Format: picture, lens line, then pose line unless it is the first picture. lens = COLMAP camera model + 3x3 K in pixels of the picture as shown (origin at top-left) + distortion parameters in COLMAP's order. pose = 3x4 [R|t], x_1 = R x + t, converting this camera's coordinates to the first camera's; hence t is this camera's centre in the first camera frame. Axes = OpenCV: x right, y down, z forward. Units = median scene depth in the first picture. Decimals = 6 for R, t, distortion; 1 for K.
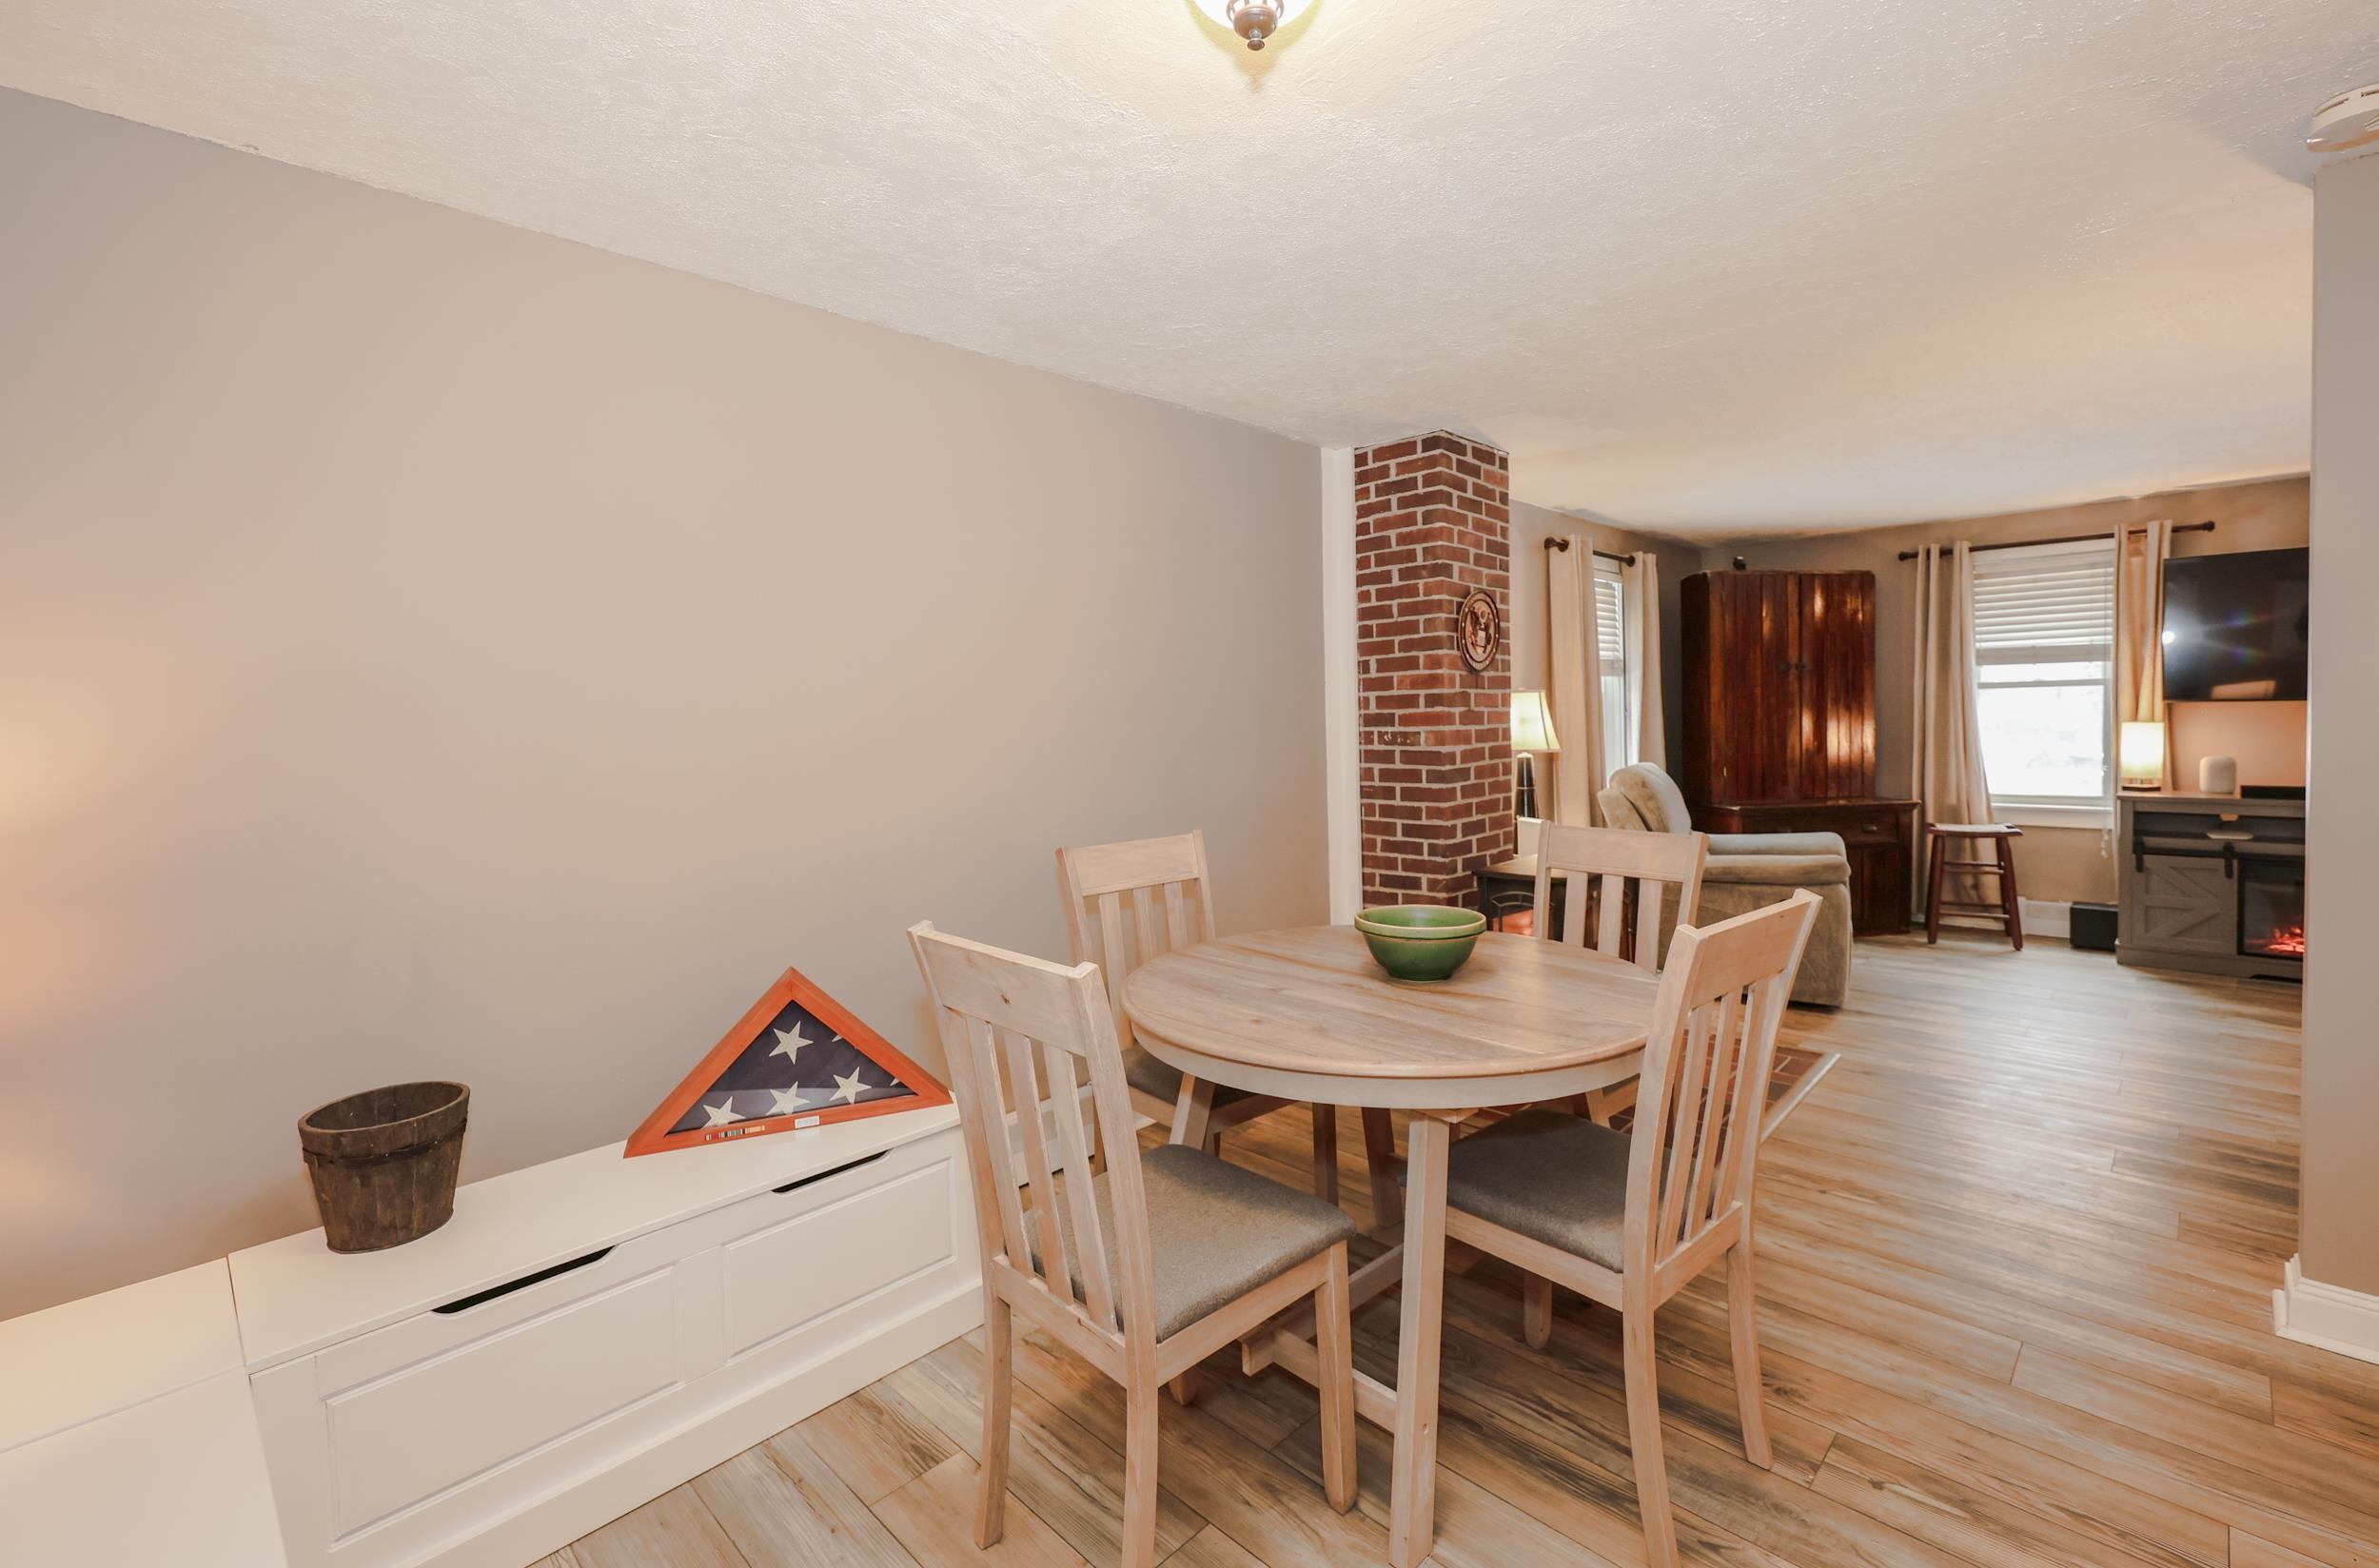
lens RADIAL K [[1039.0, 0, 1197.0], [0, 1039.0, 755.8], [0, 0, 1]] dist [-0.001173, -0.000471]
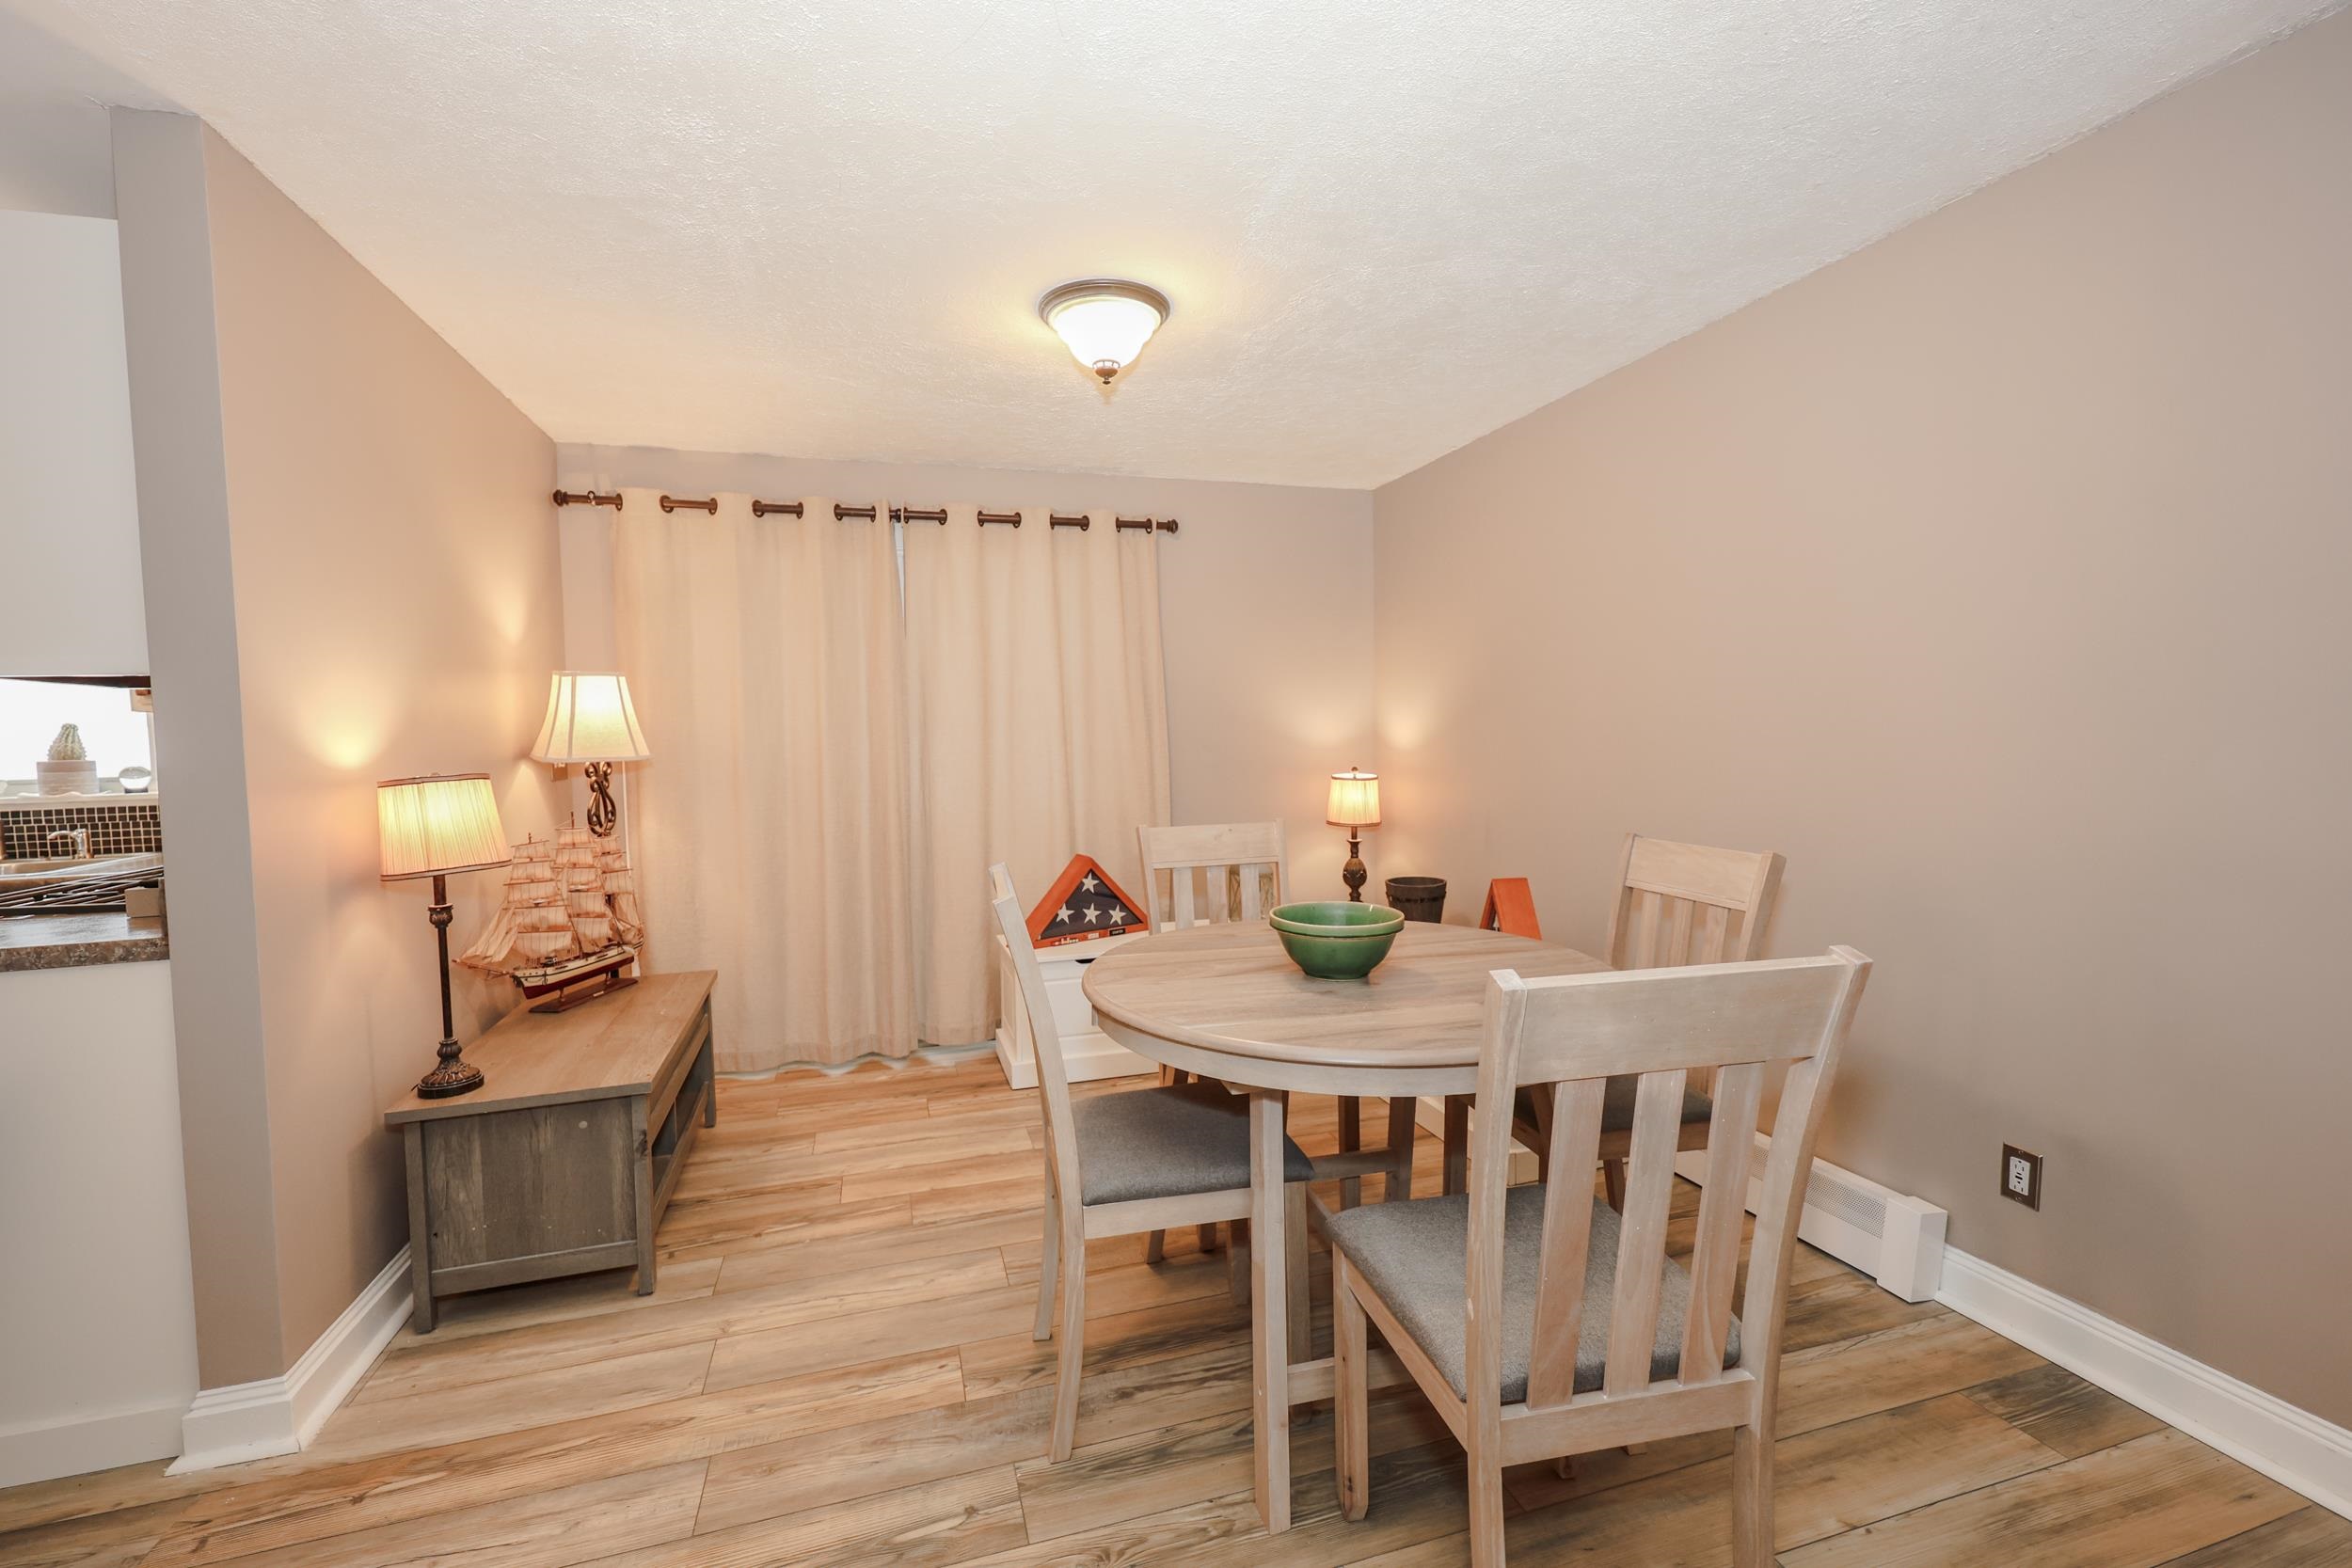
lens RADIAL K [[956.5, 0, 1167.0], [0, 956.5, 779.0], [0, 0, 1]] dist [-0.002565, -0.000075]
pose [[-0.475682, 0.074706, -0.876439, 0.588220], [0.000537, 0.996411, 0.084640, -0.026693], [0.879617, 0.039791, -0.474015, 0.704088]]
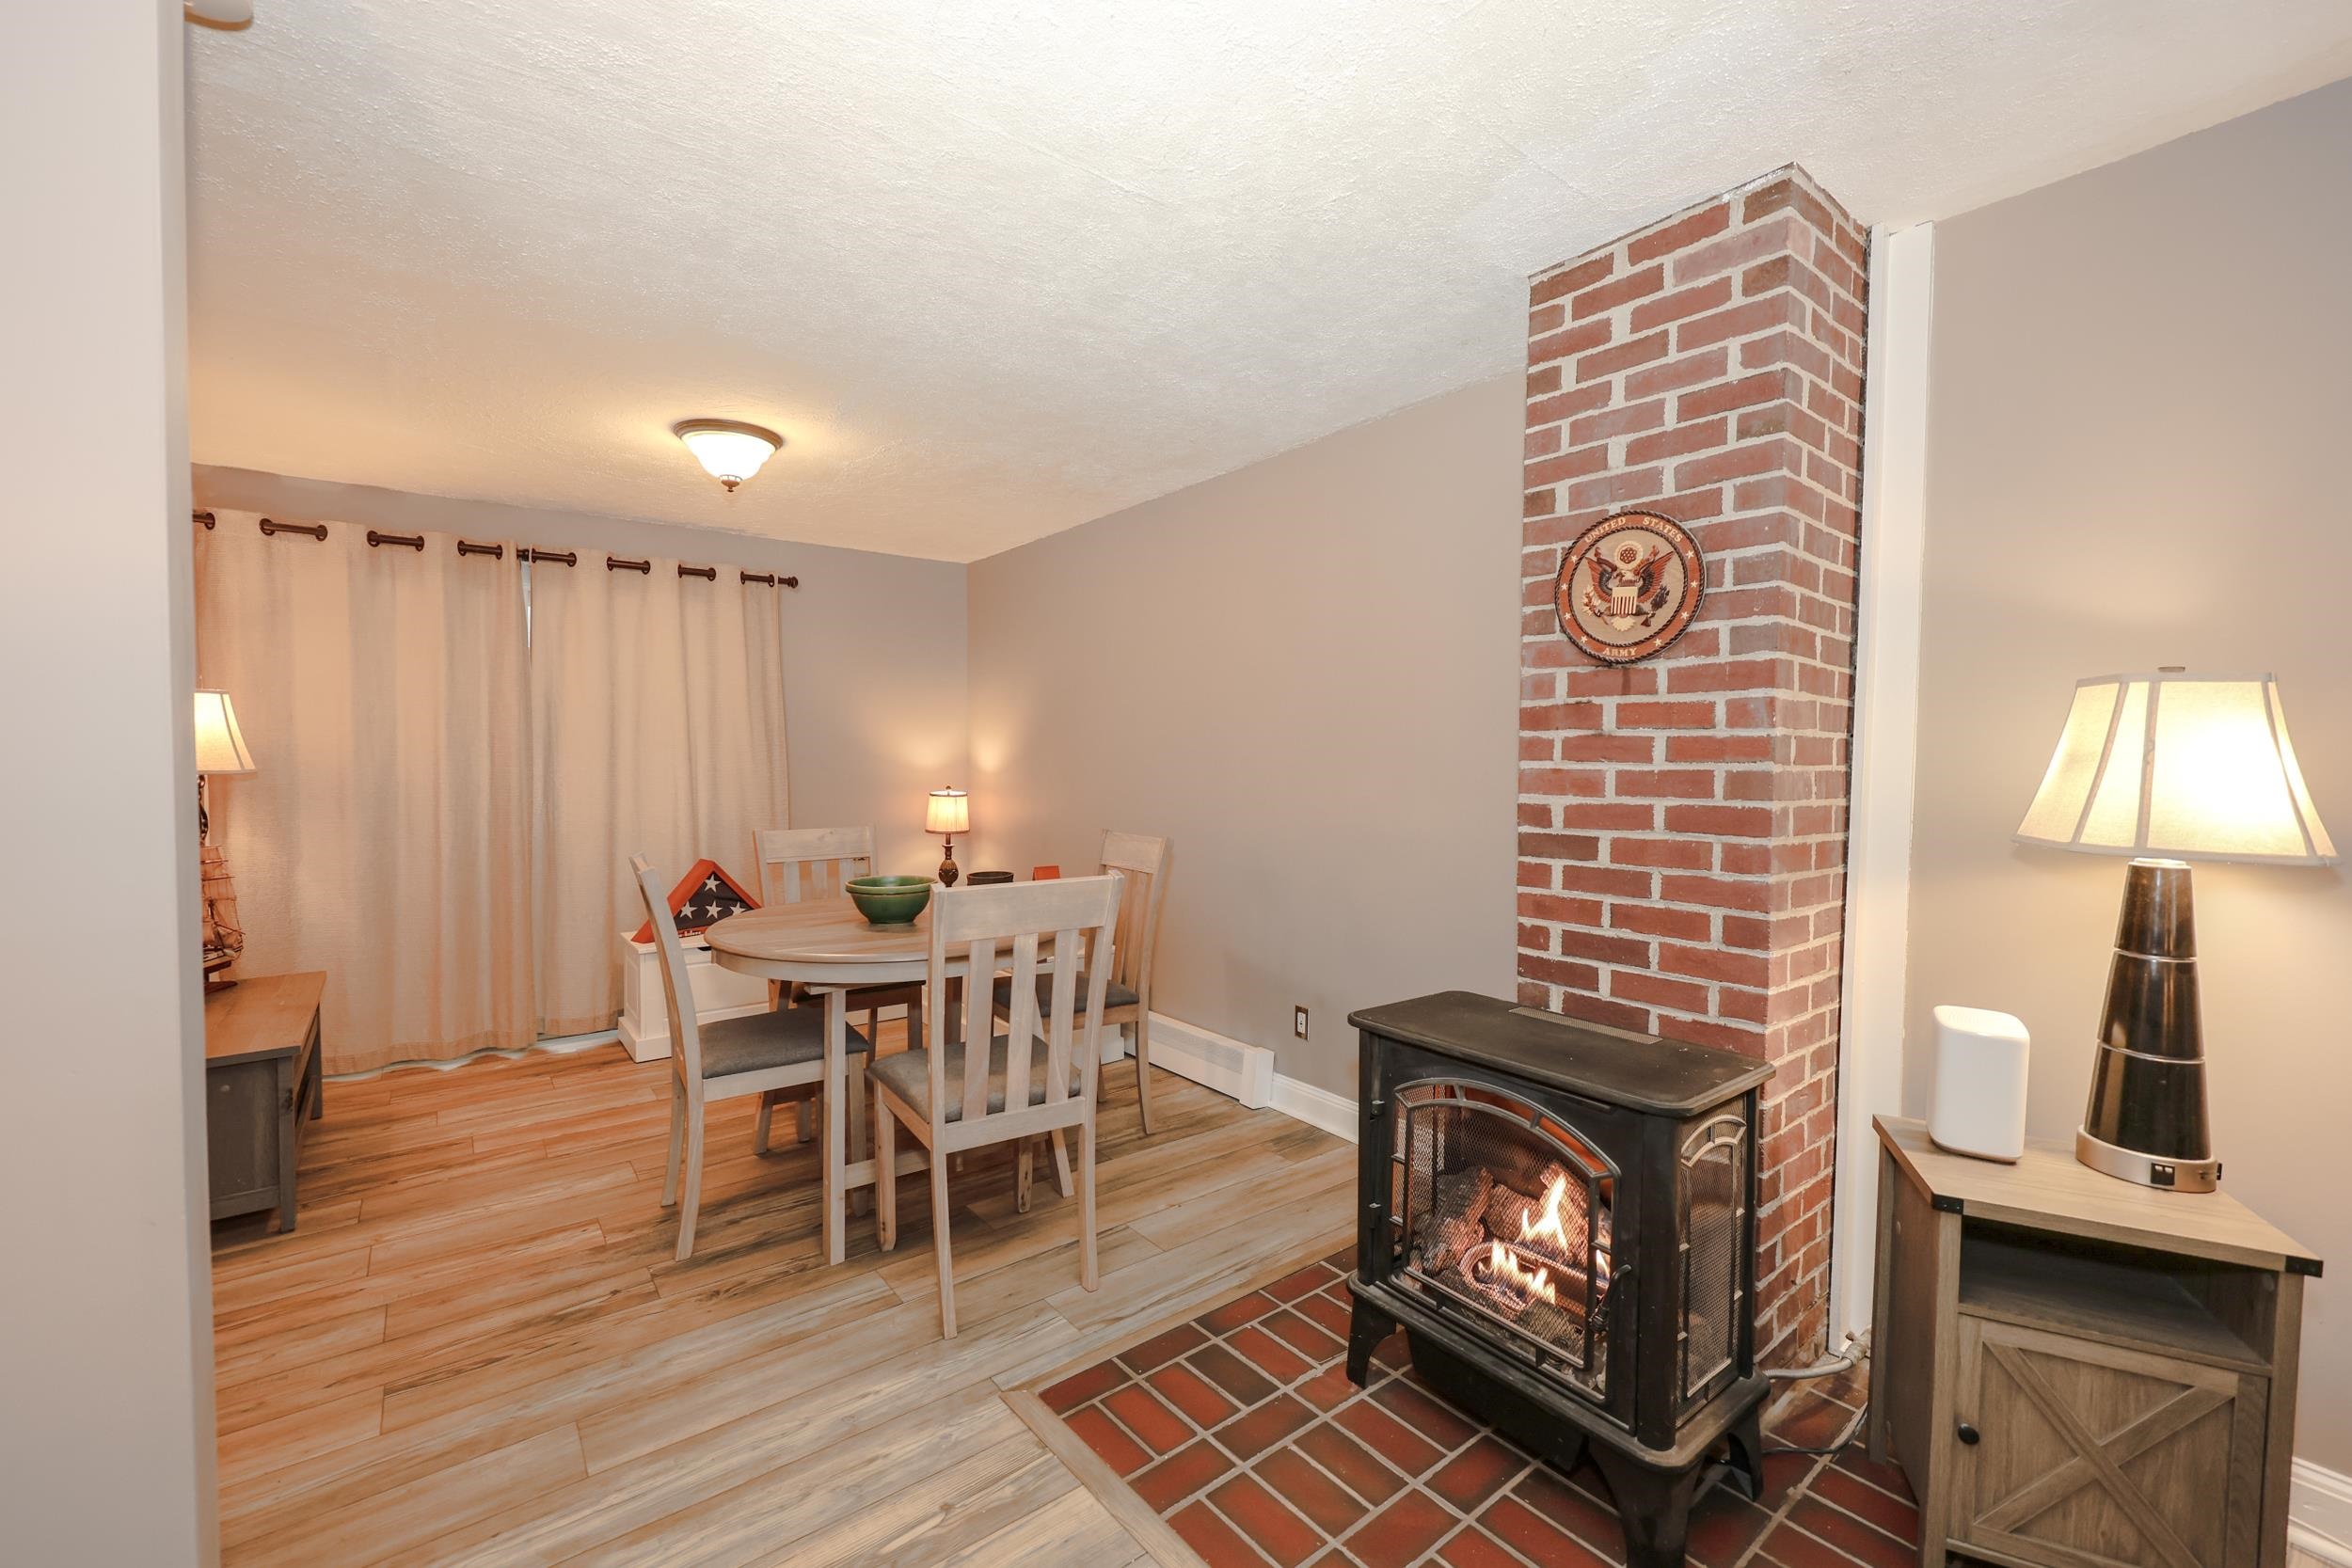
lens RADIAL K [[956.5, 0, 1167.0], [0, 956.5, 779.0], [0, 0, 1]] dist [-0.002565, -0.000075]
pose [[-0.136561, 0.051670, -0.989283, 0.815471], [-0.031138, 0.997922, 0.056419, -0.042875], [0.990142, 0.038509, -0.134669, 0.855318]]
